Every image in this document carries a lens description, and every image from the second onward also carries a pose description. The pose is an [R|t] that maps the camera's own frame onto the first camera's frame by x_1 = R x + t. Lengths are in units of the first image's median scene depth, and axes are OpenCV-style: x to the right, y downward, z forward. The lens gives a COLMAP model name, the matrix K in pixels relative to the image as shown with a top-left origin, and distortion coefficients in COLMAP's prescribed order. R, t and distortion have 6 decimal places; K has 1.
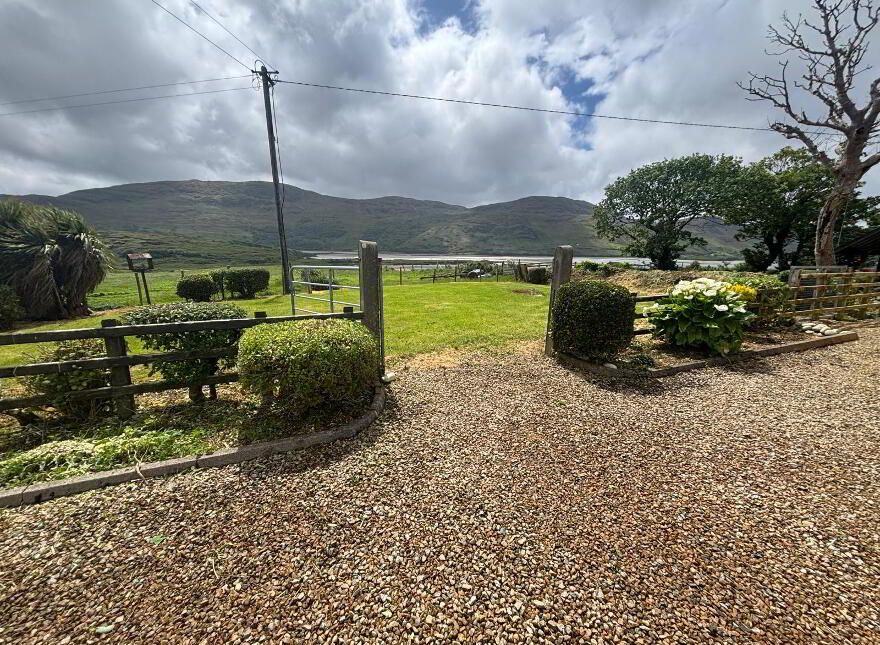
lens RADIAL K [[359.7, 0, 440.0], [0, 359.7, 322.5], [0, 0, 1]] dist [0.000195, -0.000129]
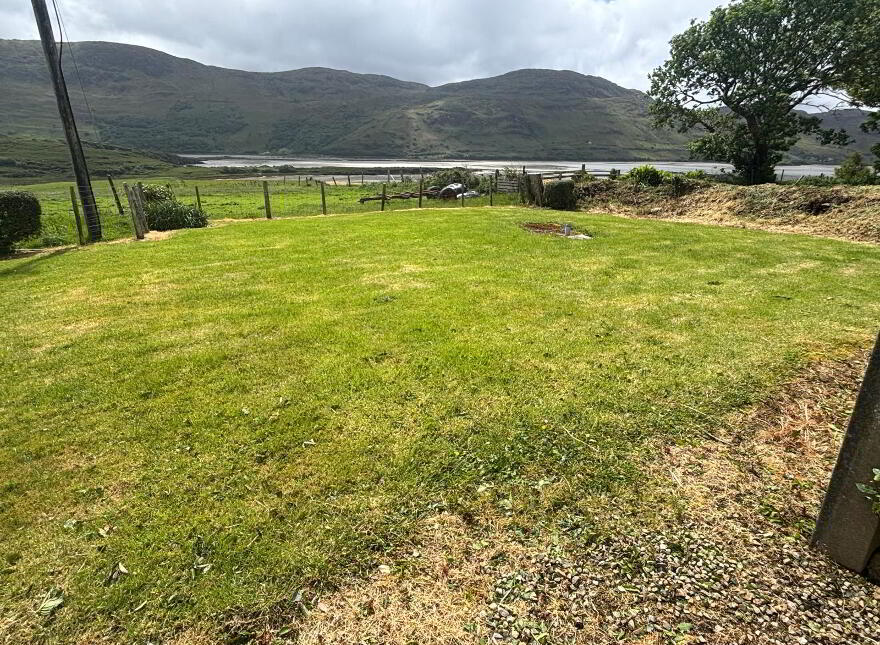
lens RADIAL K [[514.1, 0, 440.0], [0, 514.1, 322.5], [0, 0, 1]] dist [-0.003665, -0.003068]
pose [[0.996008, -0.032861, 0.082993, -0.000917], [0.022548, 0.992239, 0.122281, -0.036448], [-0.086367, -0.119921, 0.989019, 0.196048]]
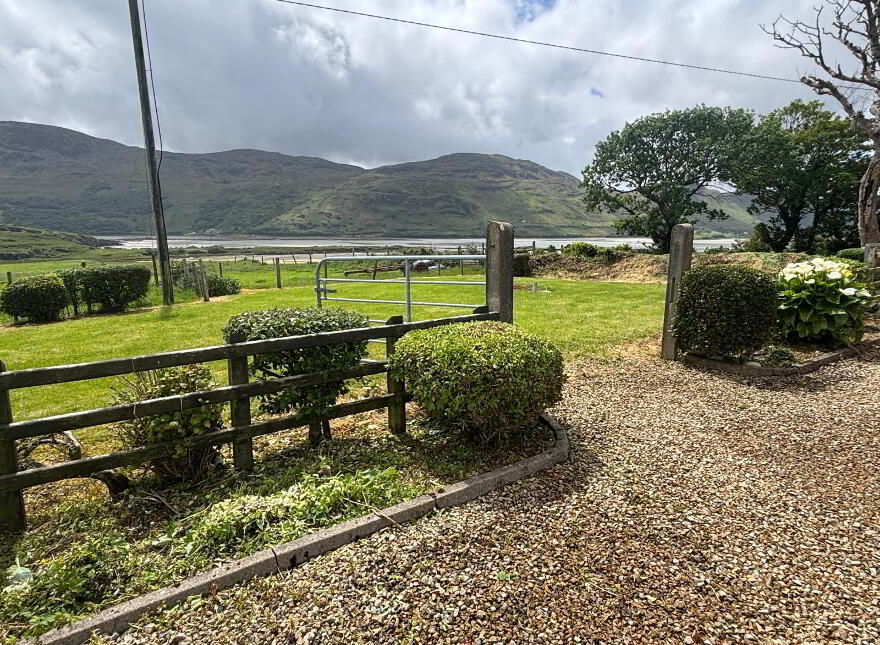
lens RADIAL K [[535.0, 0, 440.0], [0, 535.0, 322.5], [0, 0, 1]] dist [0.028291, -0.035932]
pose [[0.978788, -0.048670, 0.199012, -0.125574], [0.054559, 0.998217, -0.024212, 0.003210], [-0.197479, 0.034556, 0.979698, -0.024899]]
